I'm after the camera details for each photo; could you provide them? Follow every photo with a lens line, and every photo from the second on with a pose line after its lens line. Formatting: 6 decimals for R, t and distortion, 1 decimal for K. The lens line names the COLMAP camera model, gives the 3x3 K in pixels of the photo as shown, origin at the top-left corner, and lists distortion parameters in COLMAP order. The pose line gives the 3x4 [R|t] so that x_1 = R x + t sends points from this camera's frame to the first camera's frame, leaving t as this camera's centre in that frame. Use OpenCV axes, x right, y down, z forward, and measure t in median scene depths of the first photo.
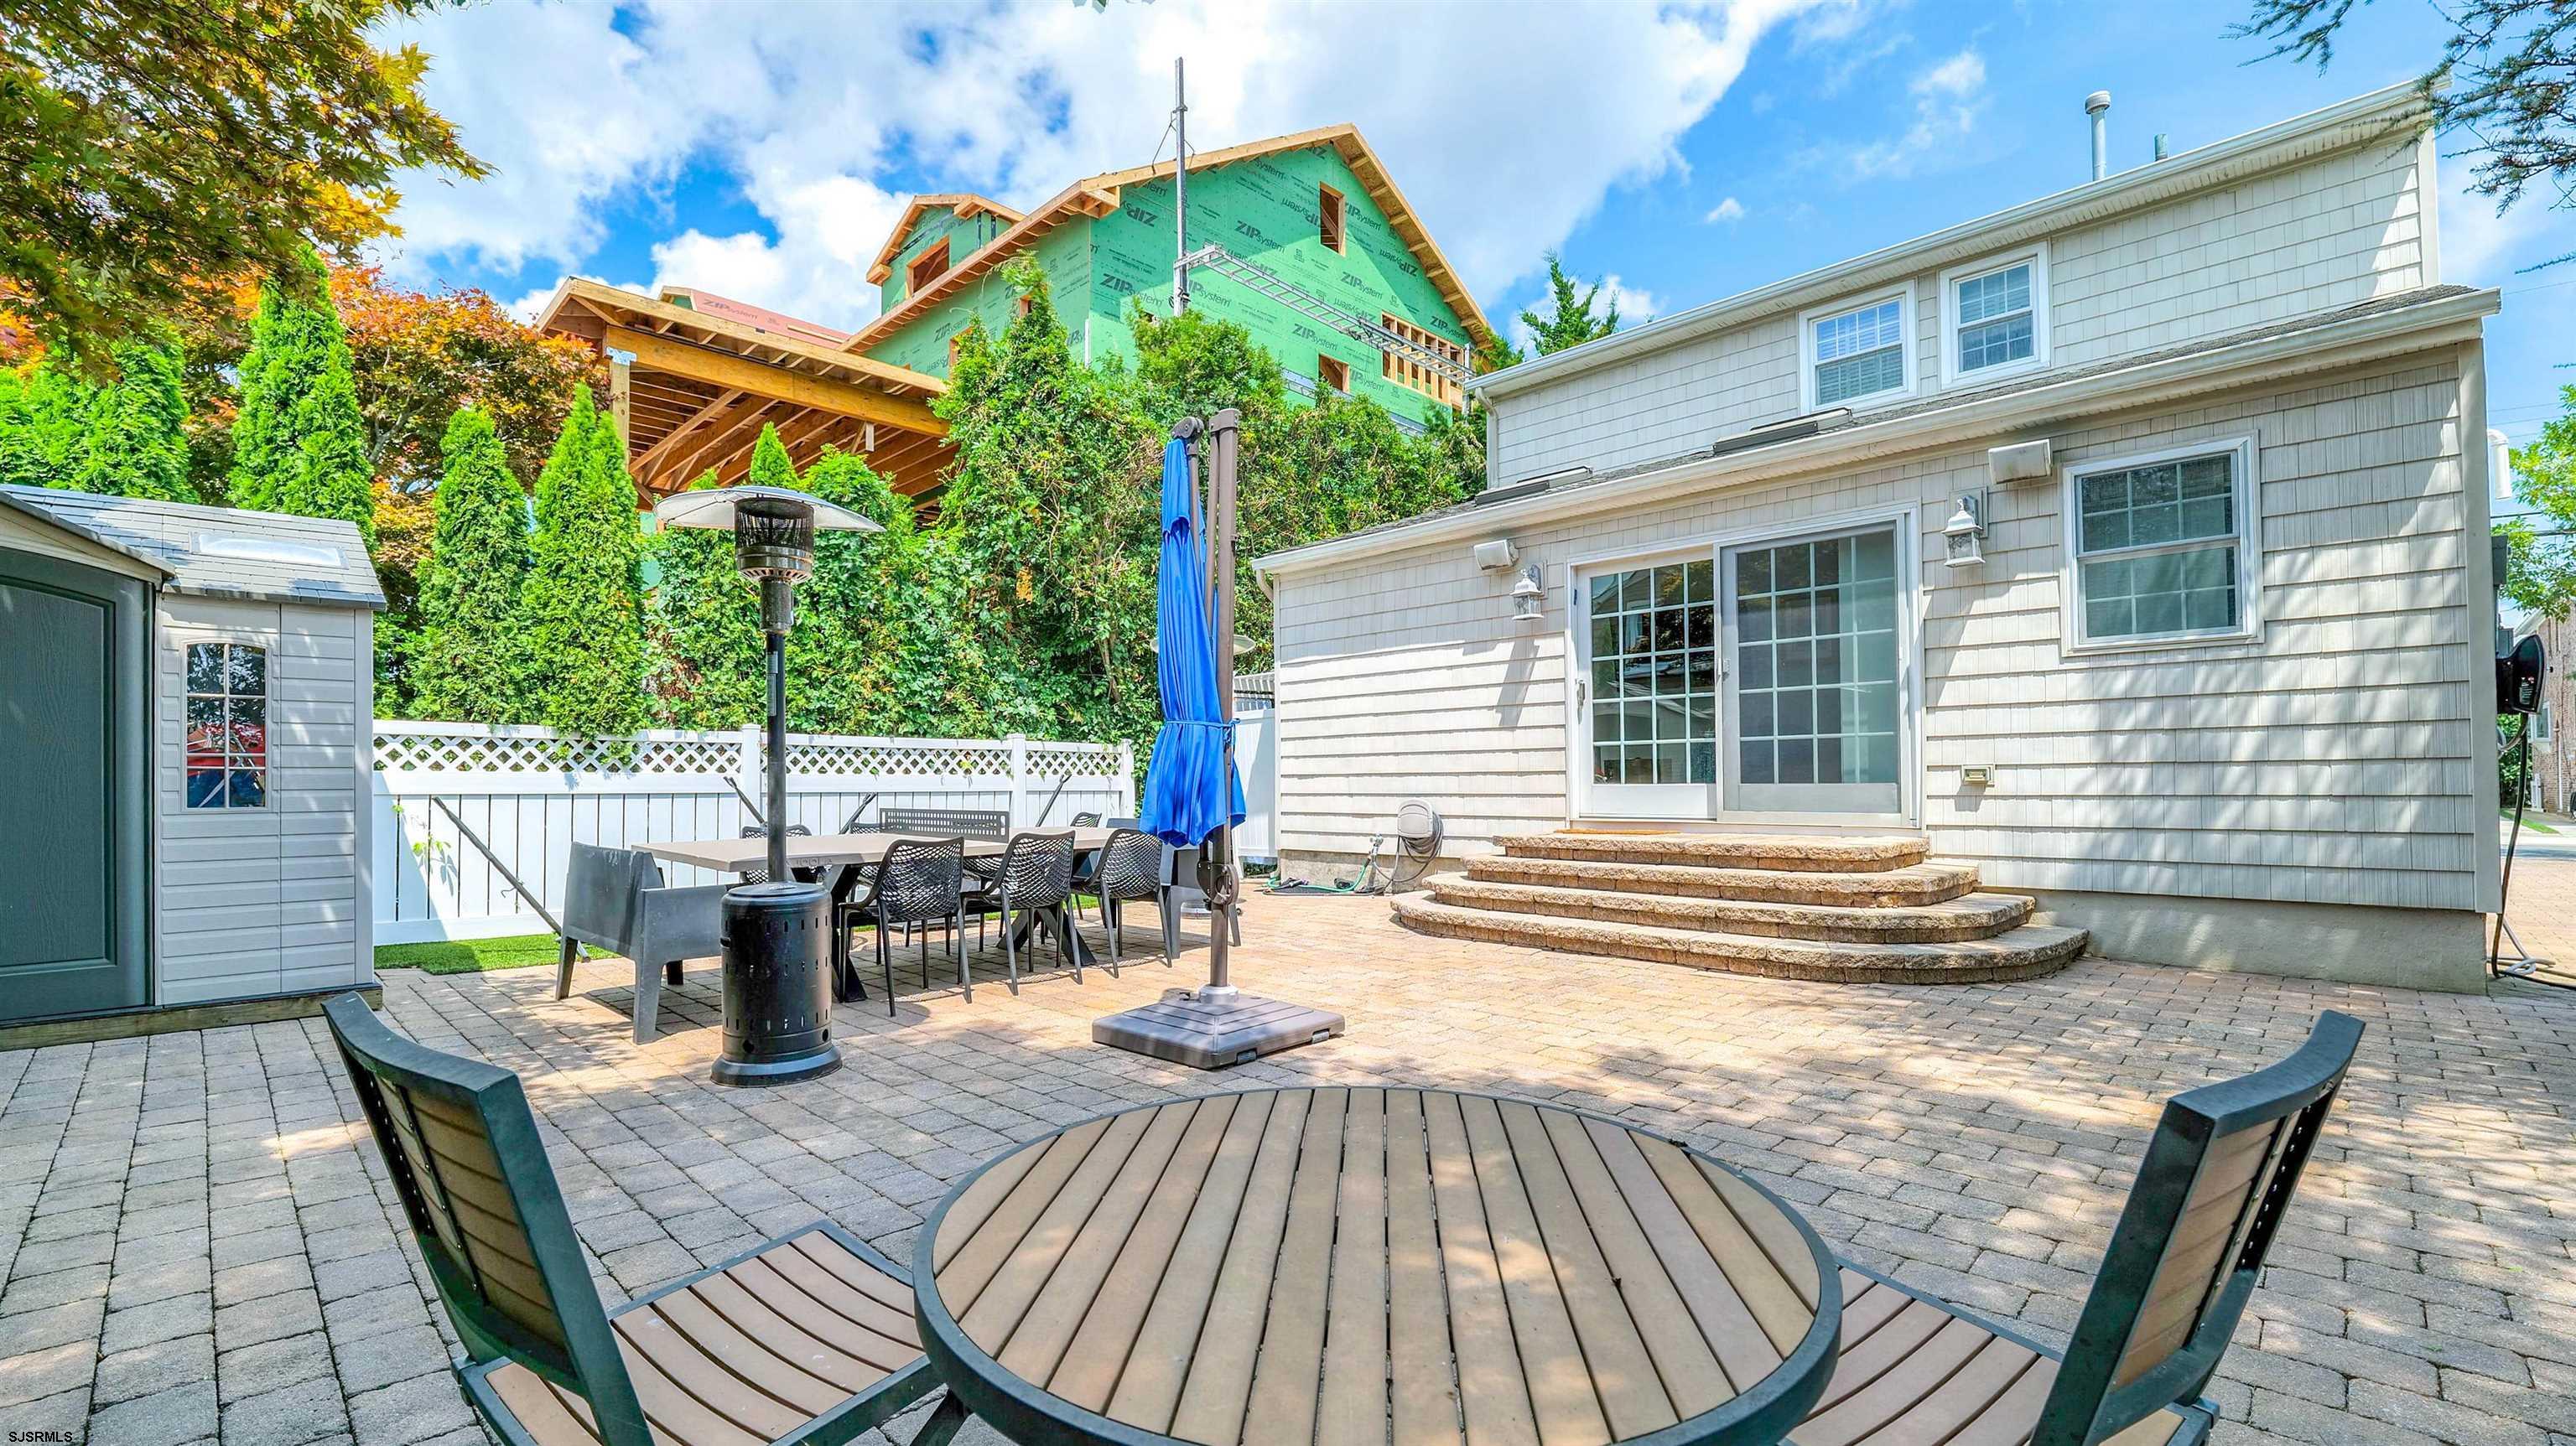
lens RADIAL K [[1050.3, 0, 1296.2], [0, 1050.3, 777.2], [0, 0, 1]] dist [-0.009989, 0.000453]
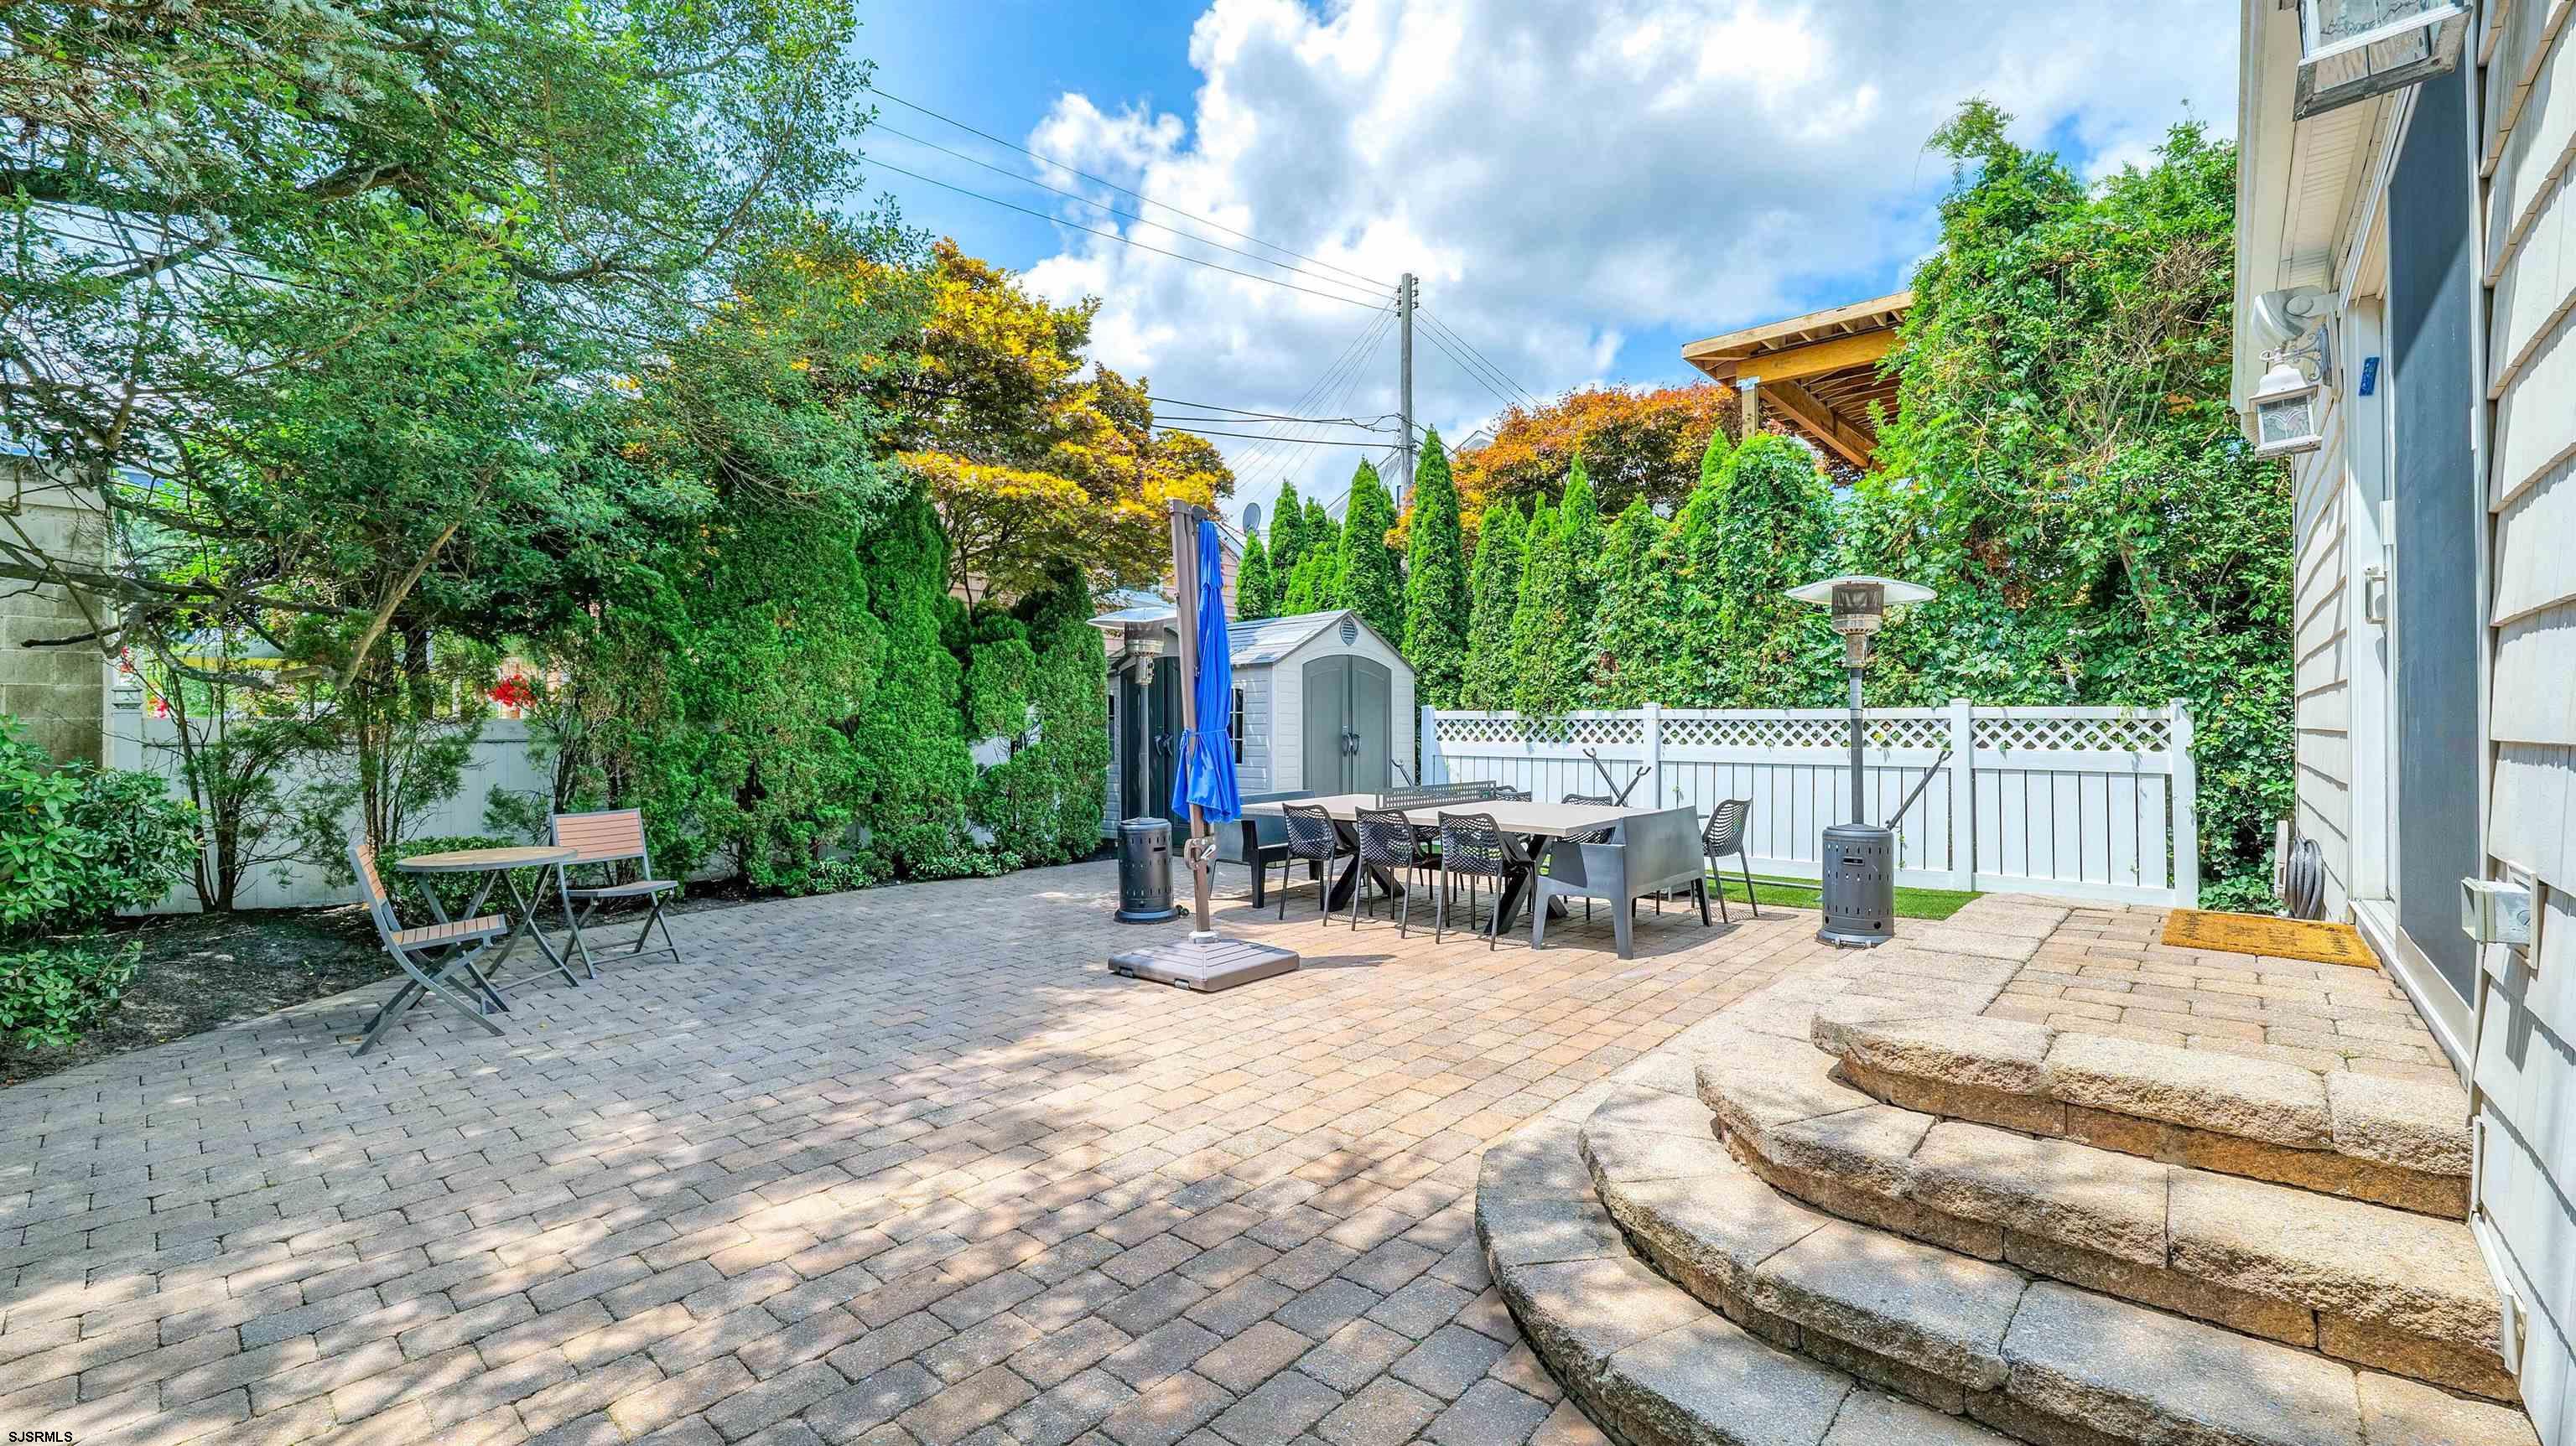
lens RADIAL K [[1050.3, 0, 1291.9], [0, 1050.3, 718.8], [0, 0, 1]] dist [-0.009989, 0.000453]
pose [[0.055836, -0.000880, -0.998440, 1.151636], [0.004339, 0.999990, -0.000638, -0.060387], [0.998431, -0.004297, 0.055839, 0.959005]]
